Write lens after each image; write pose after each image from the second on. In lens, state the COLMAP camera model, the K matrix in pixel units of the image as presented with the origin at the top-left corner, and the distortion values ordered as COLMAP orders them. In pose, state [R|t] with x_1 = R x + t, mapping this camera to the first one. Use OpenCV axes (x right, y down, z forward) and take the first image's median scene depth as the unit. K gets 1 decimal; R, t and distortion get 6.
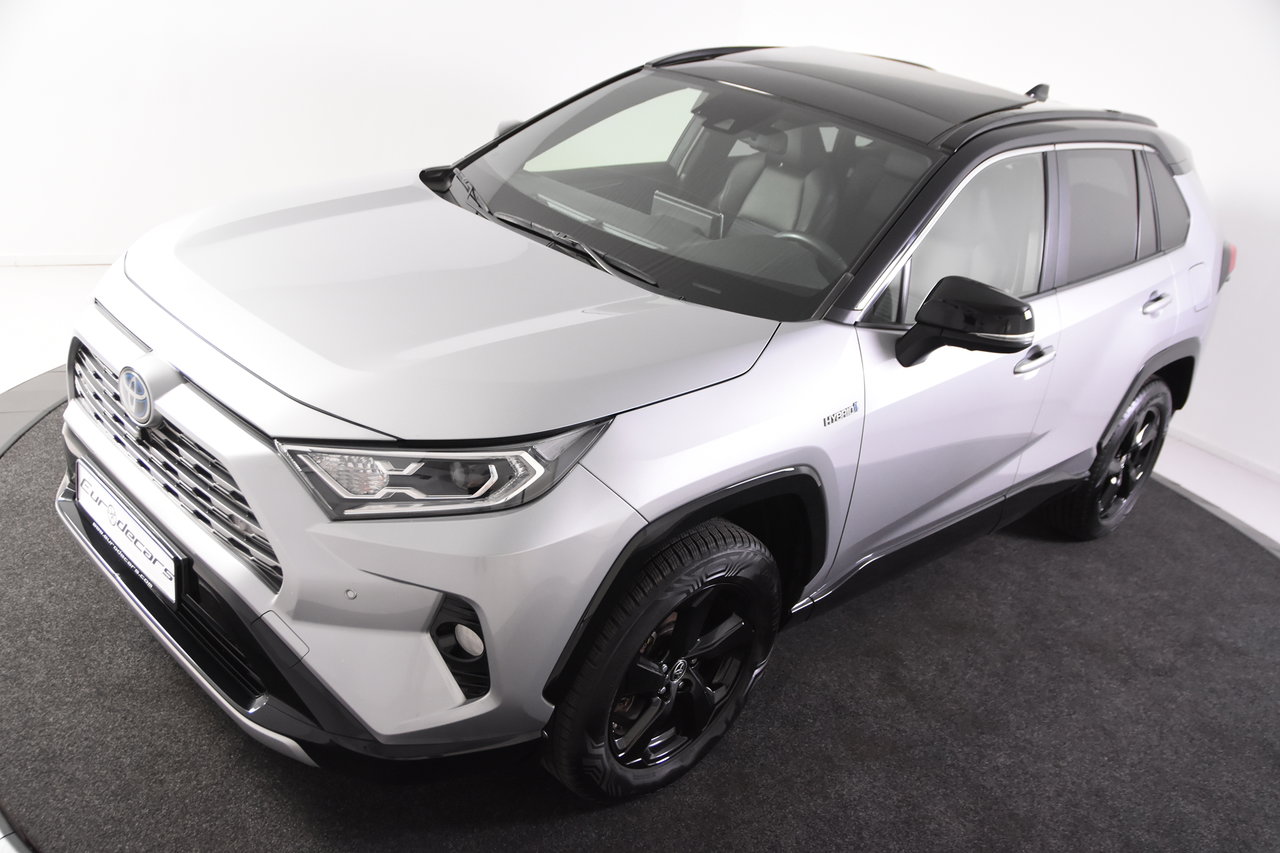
lens RADIAL K [[1092.4, 0, 647.5], [0, 1092.4, 429.7], [0, 0, 1]] dist [-0.068629, 0.068030]
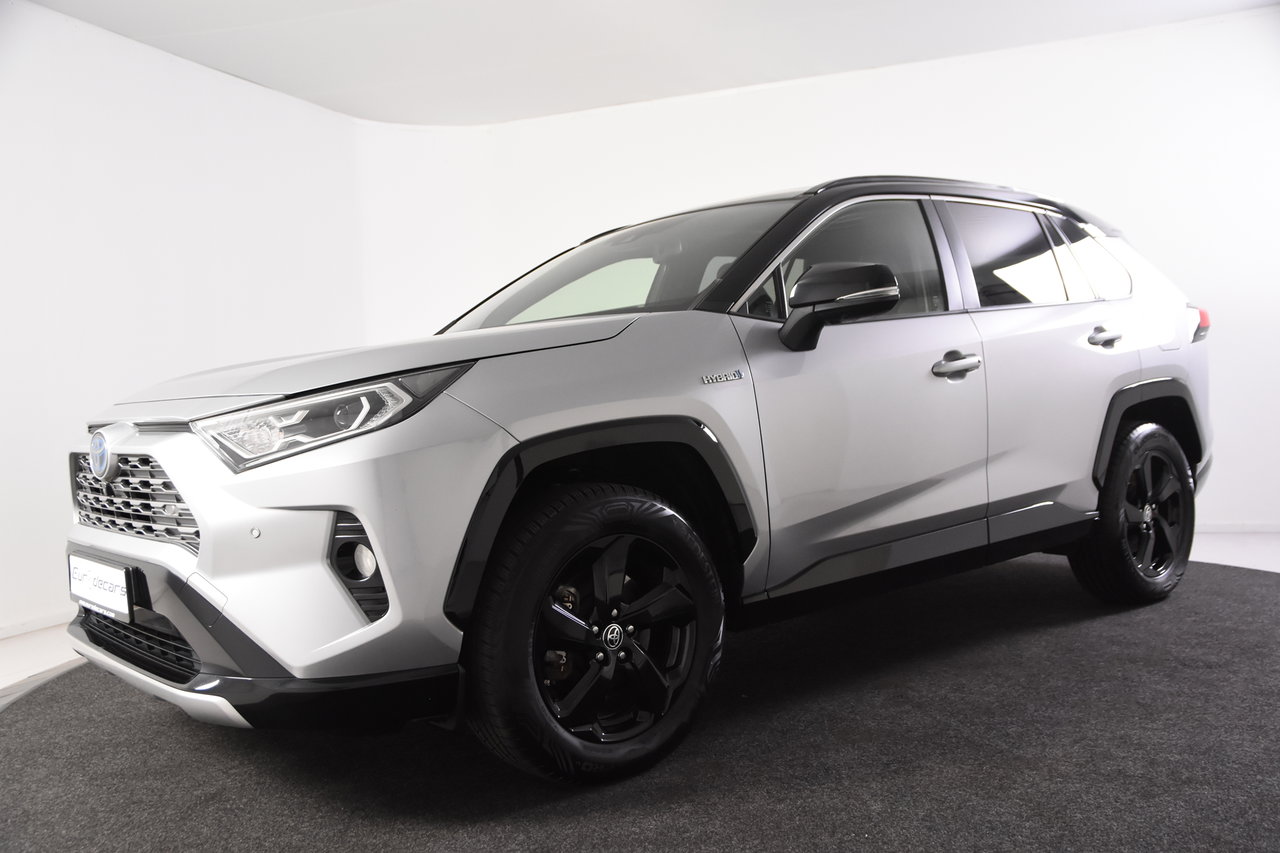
lens RADIAL K [[1092.4, 0, 644.2], [0, 1092.4, 430.3], [0, 0, 1]] dist [-0.068629, 0.068030]
pose [[0.970700, -0.219187, -0.098484, 0.238832], [0.168329, 0.912734, -0.372267, 0.515780], [0.171485, 0.344782, 0.922886, 0.005038]]
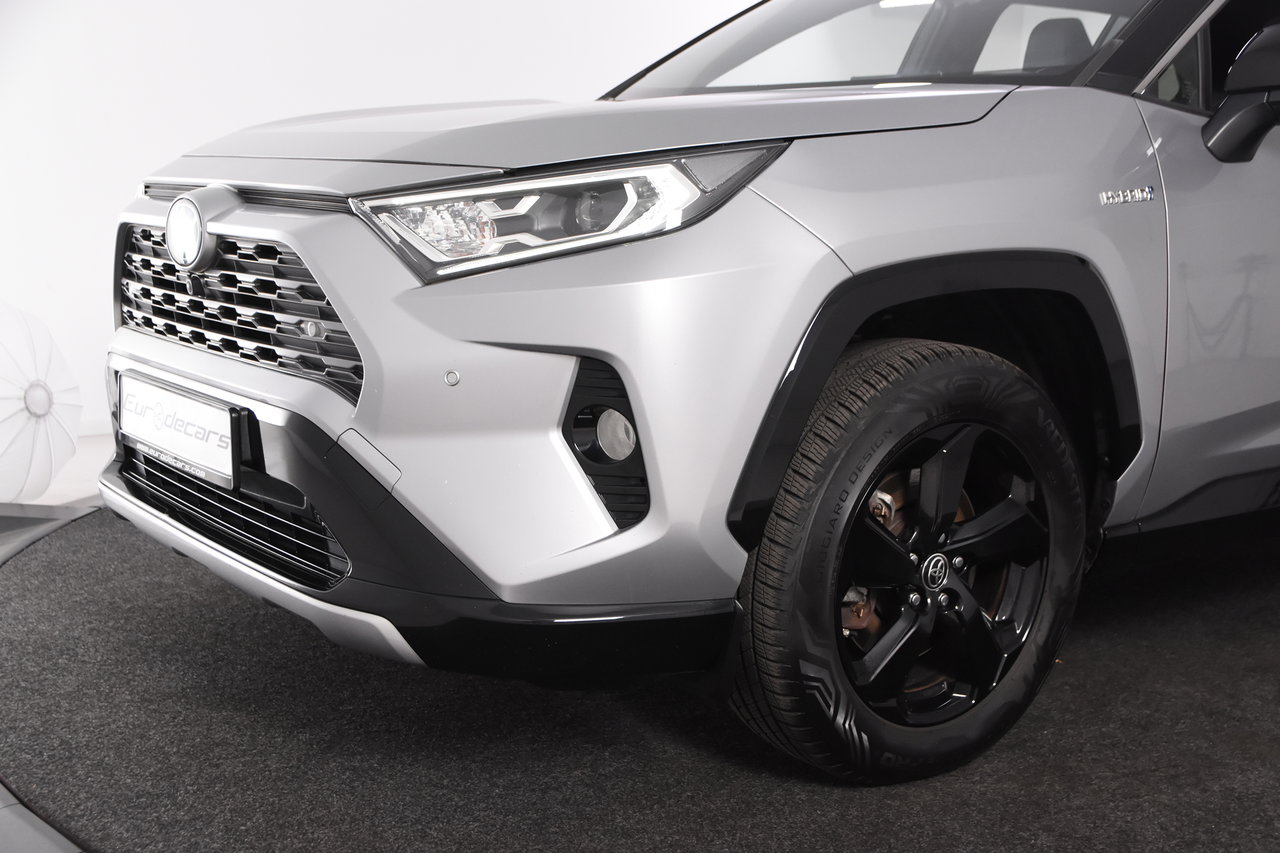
lens RADIAL K [[1491.5, 0, 638.3], [0, 1491.5, 420.1], [0, 0, 1]] dist [0.004759, 0.000000]
pose [[0.978510, -0.115063, -0.171111, 0.019799], [0.068301, 0.963847, -0.257553, 0.429979], [0.194559, 0.240331, 0.950993, 0.067321]]
